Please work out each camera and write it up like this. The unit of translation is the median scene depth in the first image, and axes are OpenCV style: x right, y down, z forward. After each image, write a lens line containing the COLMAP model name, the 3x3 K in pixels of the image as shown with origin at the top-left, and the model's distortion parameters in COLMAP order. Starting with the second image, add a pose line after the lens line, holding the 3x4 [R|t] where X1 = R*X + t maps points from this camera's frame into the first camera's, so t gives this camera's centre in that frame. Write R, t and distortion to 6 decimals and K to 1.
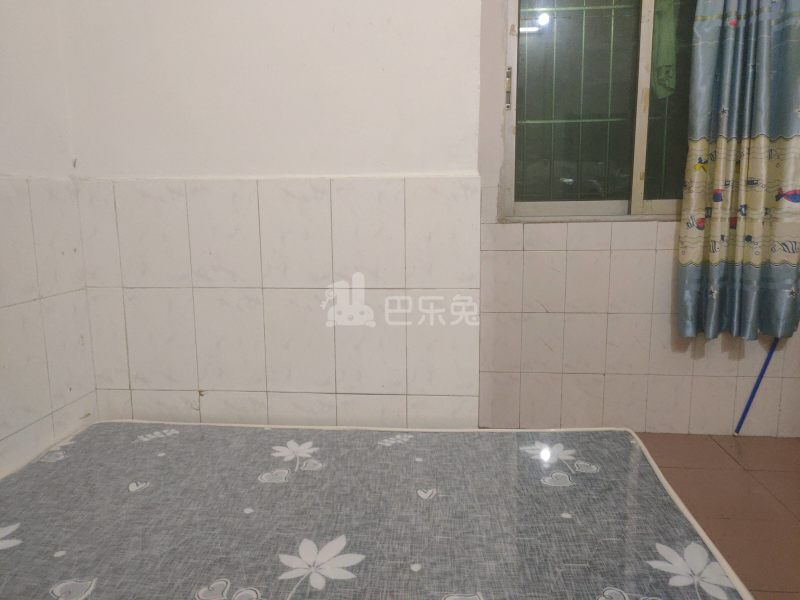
lens RADIAL K [[594.4, 0, 403.8], [0, 594.4, 295.0], [0, 0, 1]] dist [0.048895, -0.041723]
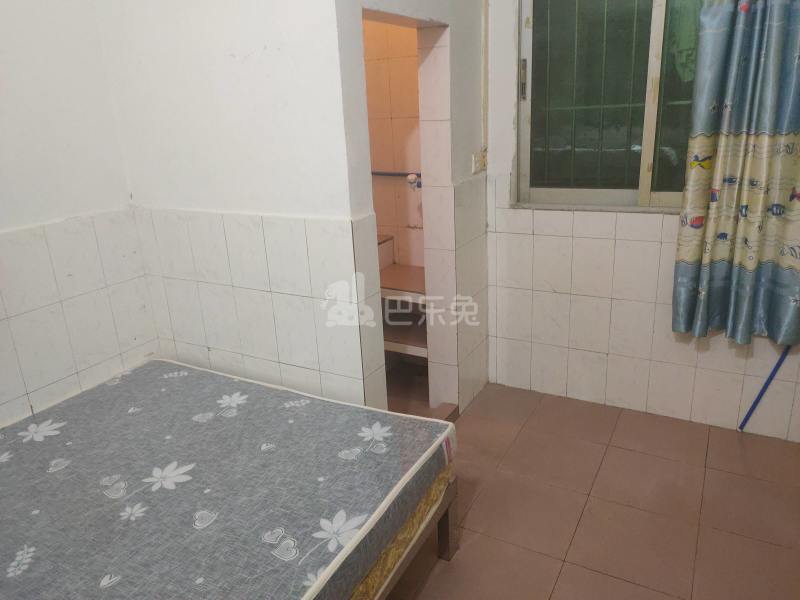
lens RADIAL K [[594.4, 0, 403.9], [0, 594.4, 297.6], [0, 0, 1]] dist [0.048895, -0.041723]
pose [[0.916318, 0.094160, -0.389223, 0.457299], [-0.025556, 0.983732, 0.177817, -0.162642], [0.399634, -0.152990, 0.903818, -0.095419]]
